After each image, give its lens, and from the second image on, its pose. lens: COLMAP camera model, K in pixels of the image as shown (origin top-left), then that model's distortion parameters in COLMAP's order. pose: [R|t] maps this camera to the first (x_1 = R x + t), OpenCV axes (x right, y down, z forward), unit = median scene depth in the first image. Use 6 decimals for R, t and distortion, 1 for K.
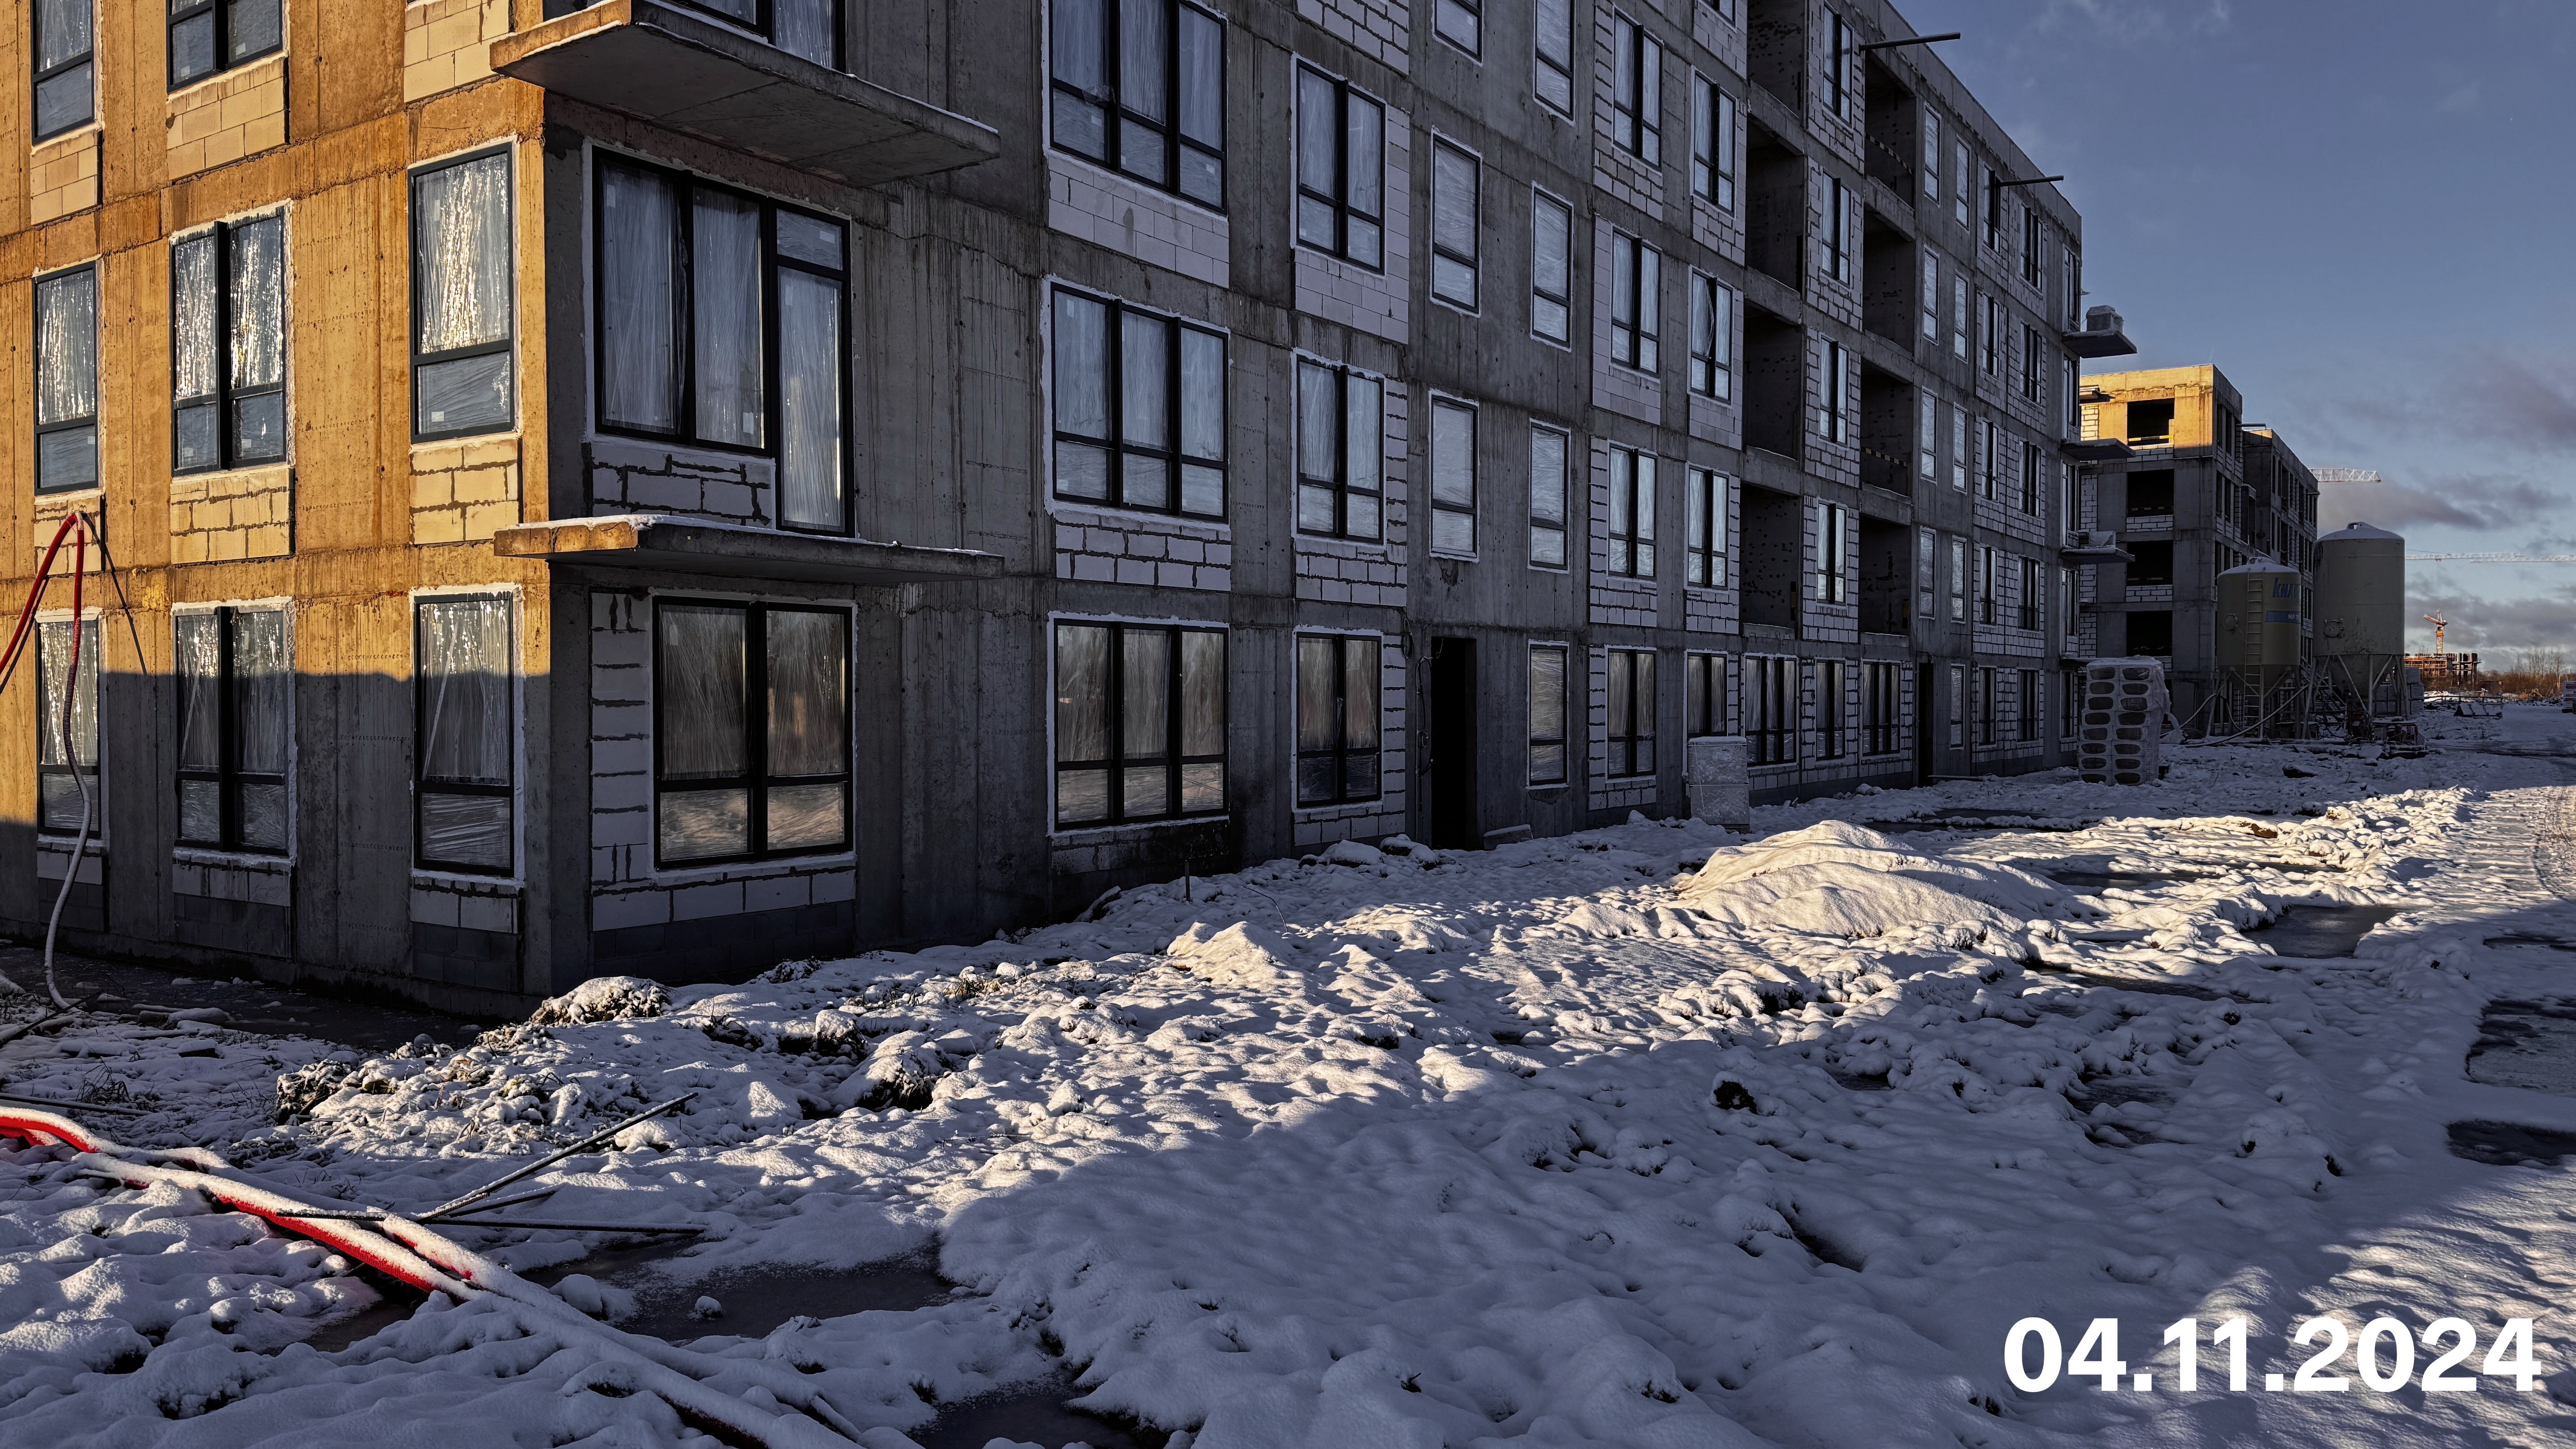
lens RADIAL K [[1779.7, 0, 1283.7], [0, 1779.7, 707.4], [0, 0, 1]] dist [0.063156, -0.054383]
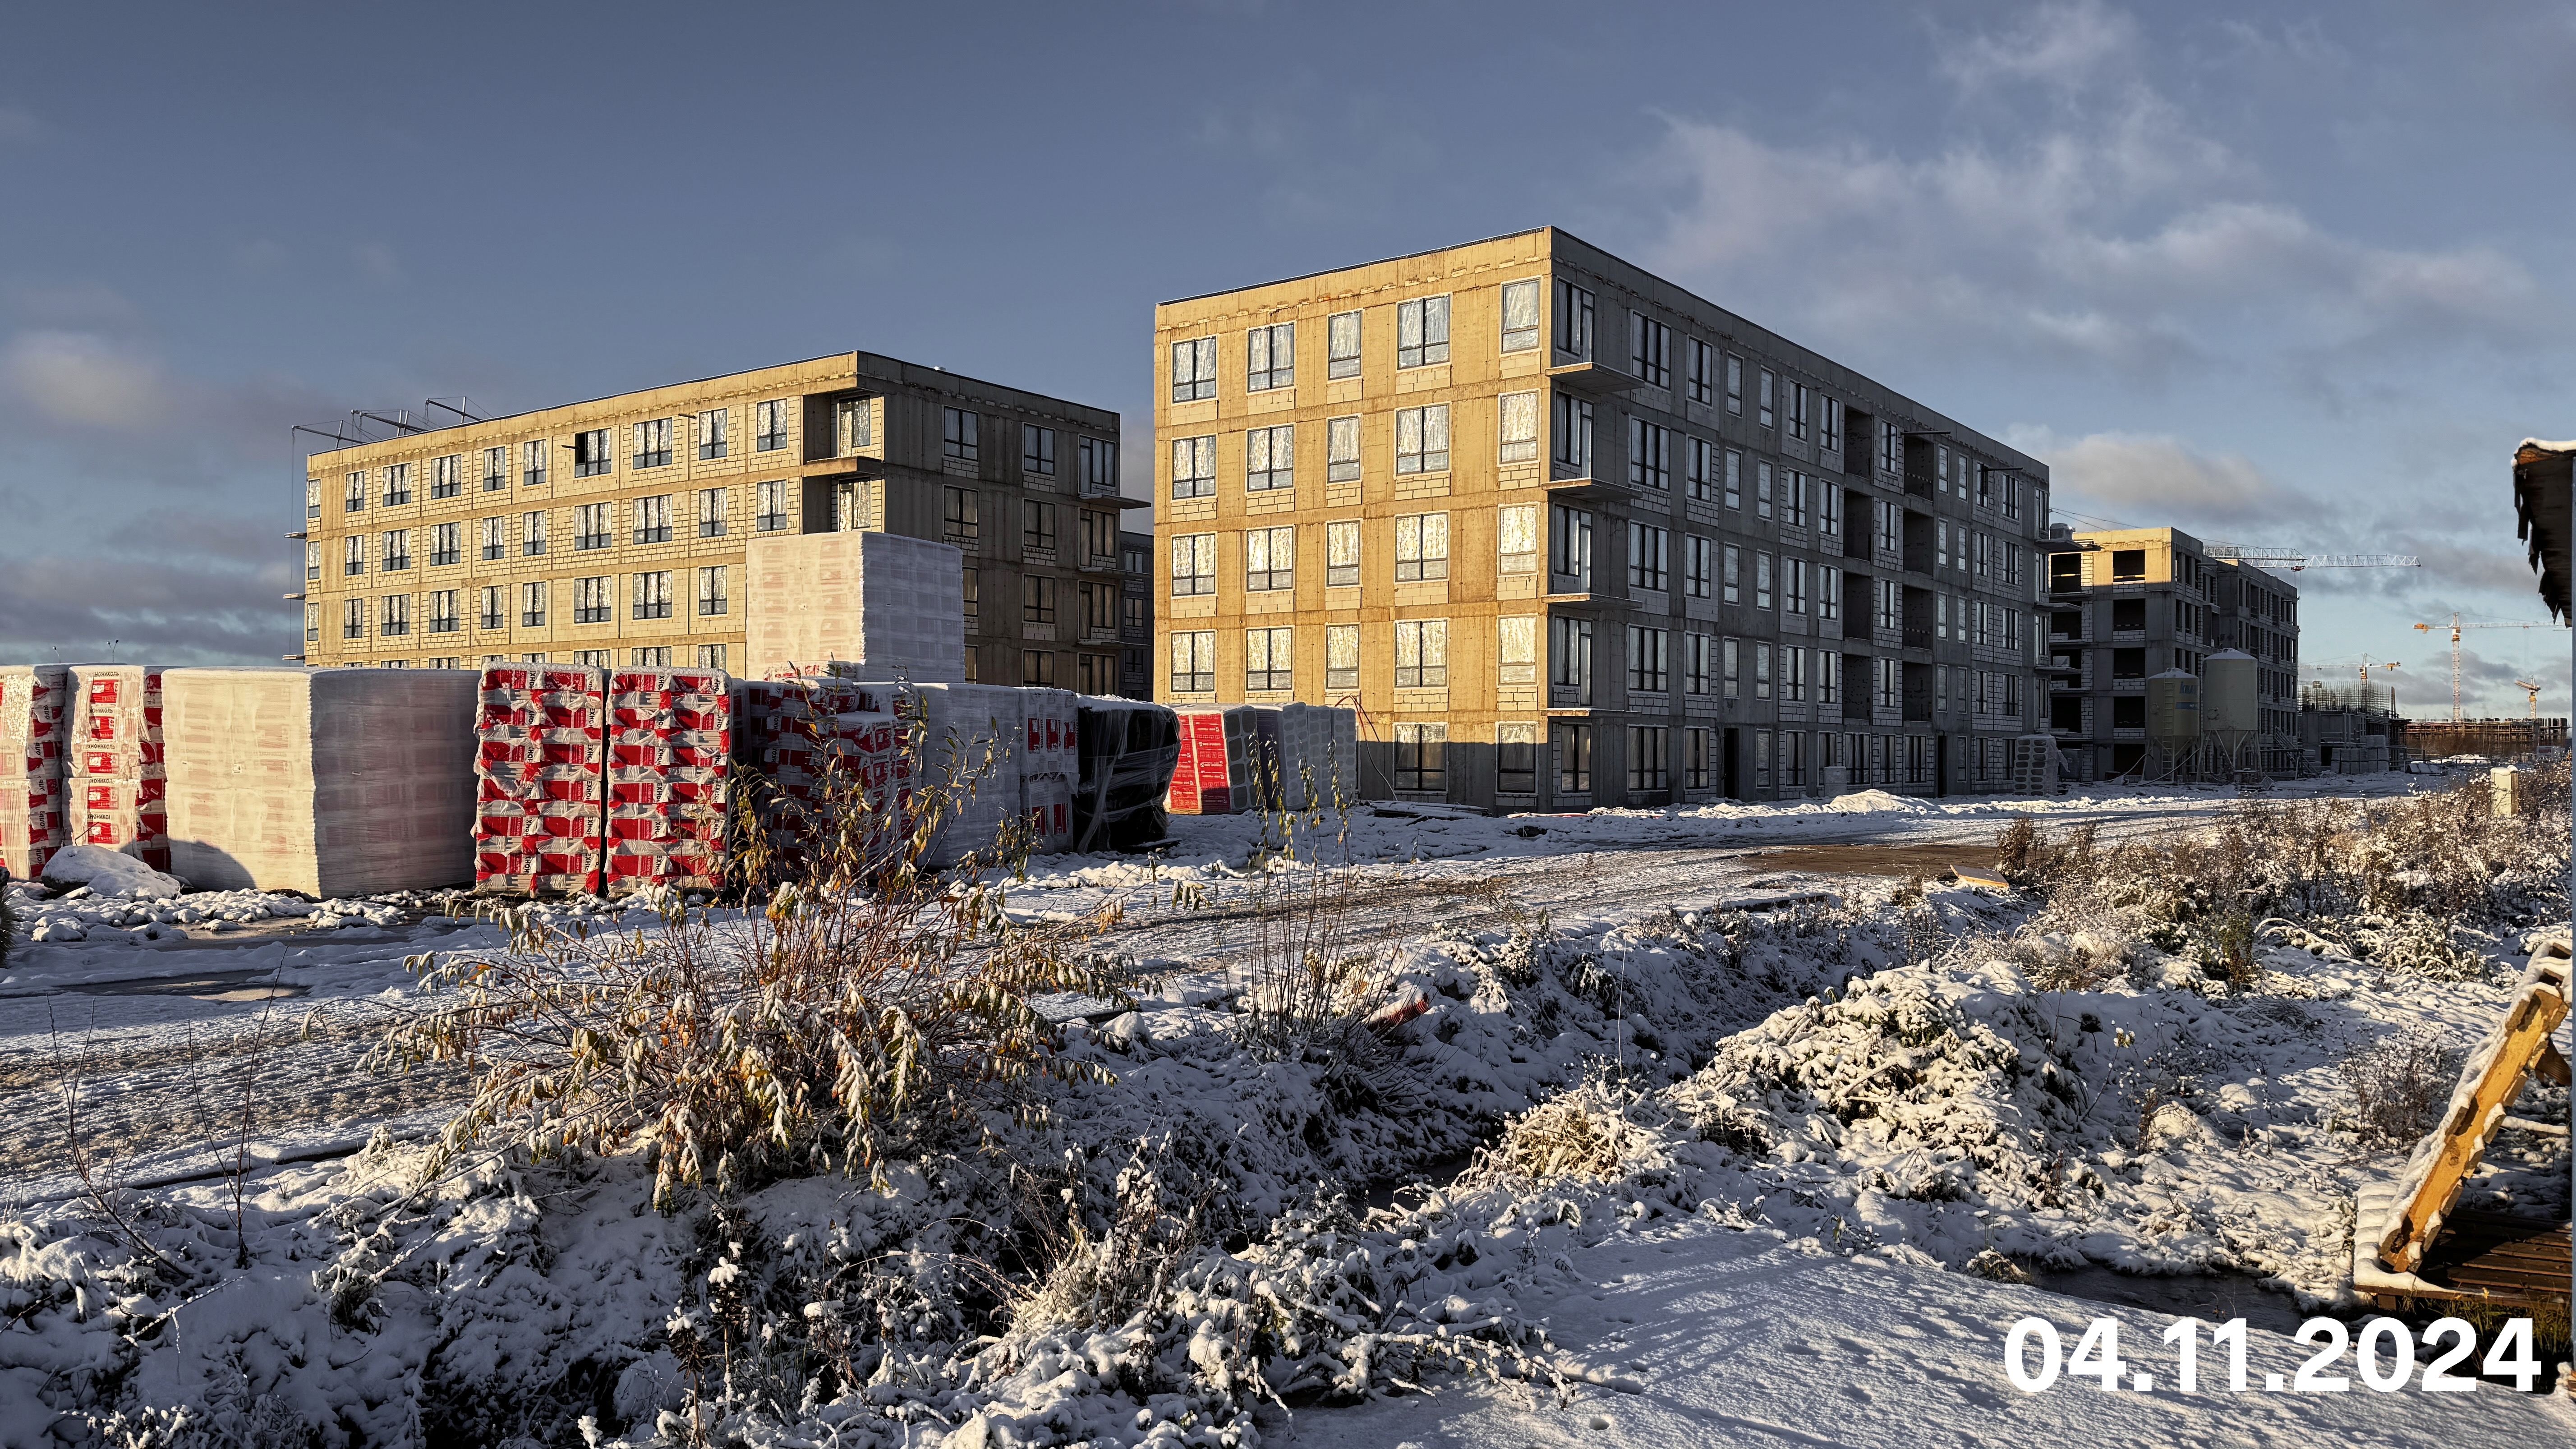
lens RADIAL K [[1779.7, 0, 1283.7], [0, 1779.7, 707.4], [0, 0, 1]] dist [0.063156, -0.054383]
pose [[0.998702, 0.003940, -0.050782, -0.318011], [-0.005544, 0.999489, -0.031473, 0.012004], [0.050632, 0.031713, 0.998214, -1.227544]]
